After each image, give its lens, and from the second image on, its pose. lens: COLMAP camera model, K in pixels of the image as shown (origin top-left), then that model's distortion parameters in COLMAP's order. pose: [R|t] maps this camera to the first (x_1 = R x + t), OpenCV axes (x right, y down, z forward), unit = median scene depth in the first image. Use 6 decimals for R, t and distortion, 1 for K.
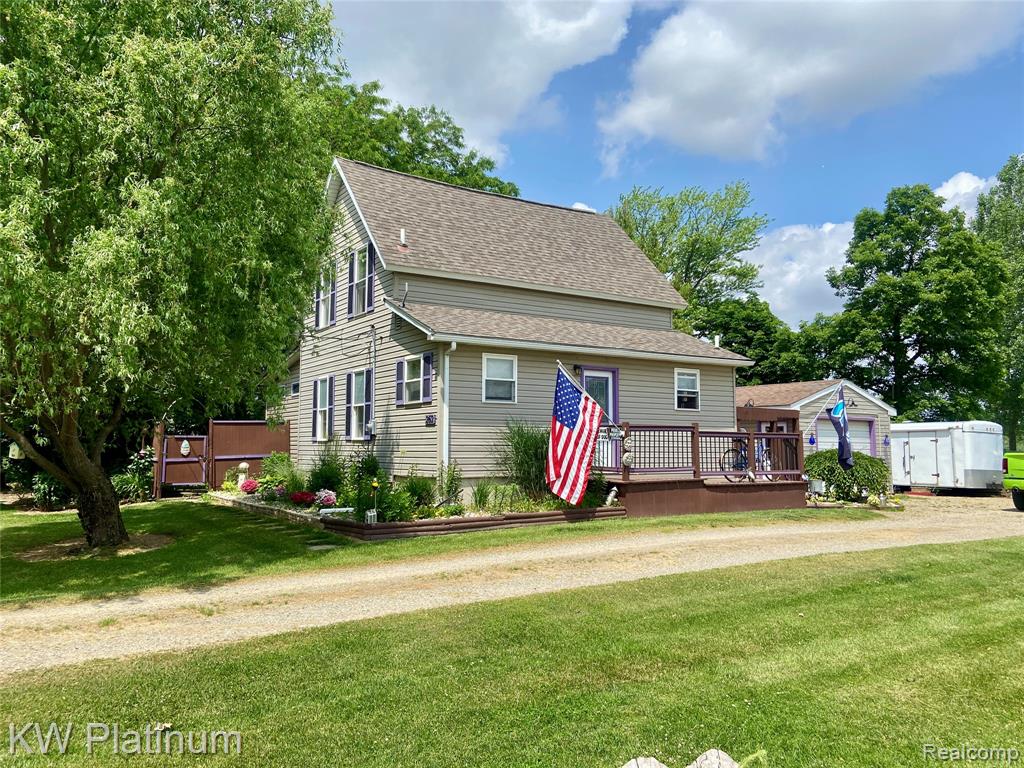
lens RADIAL K [[777.3, 0, 508.7], [0, 777.3, 384.4], [0, 0, 1]] dist [0.086868, -0.056721]
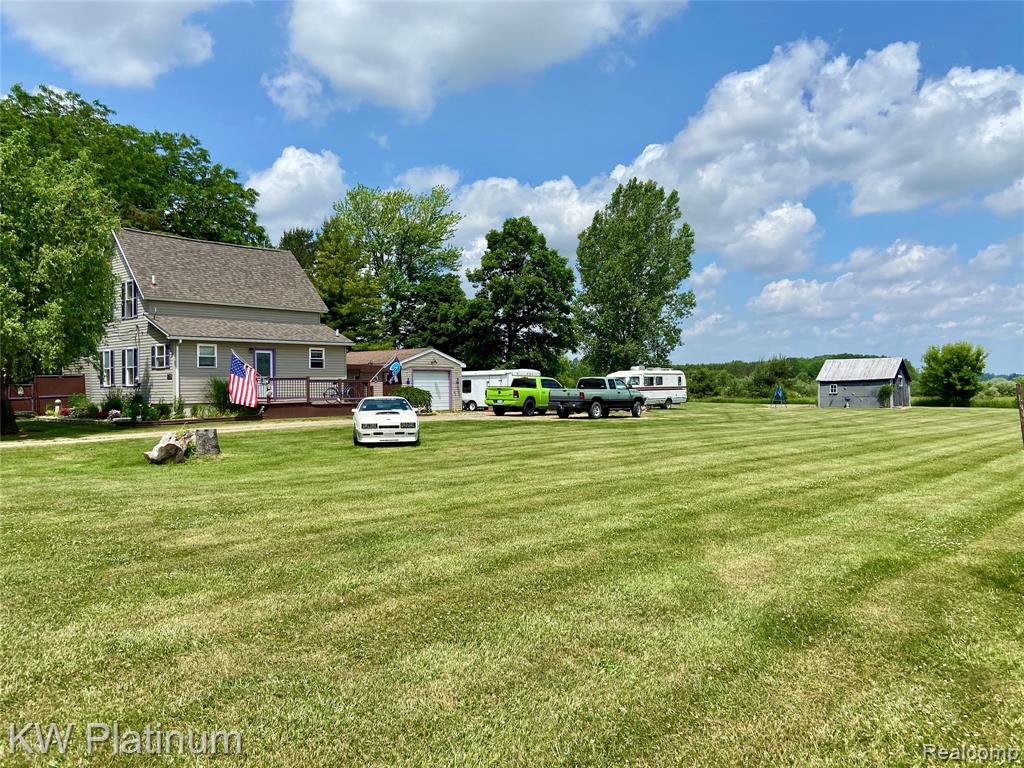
lens RADIAL K [[777.3, 0, 518.4], [0, 777.3, 377.4], [0, 0, 1]] dist [0.086868, -0.056721]
pose [[0.963066, -0.010980, 0.269042, 0.205109], [-0.007477, 0.997693, 0.067481, -0.089566], [-0.269162, -0.067000, 0.960762, -1.136513]]
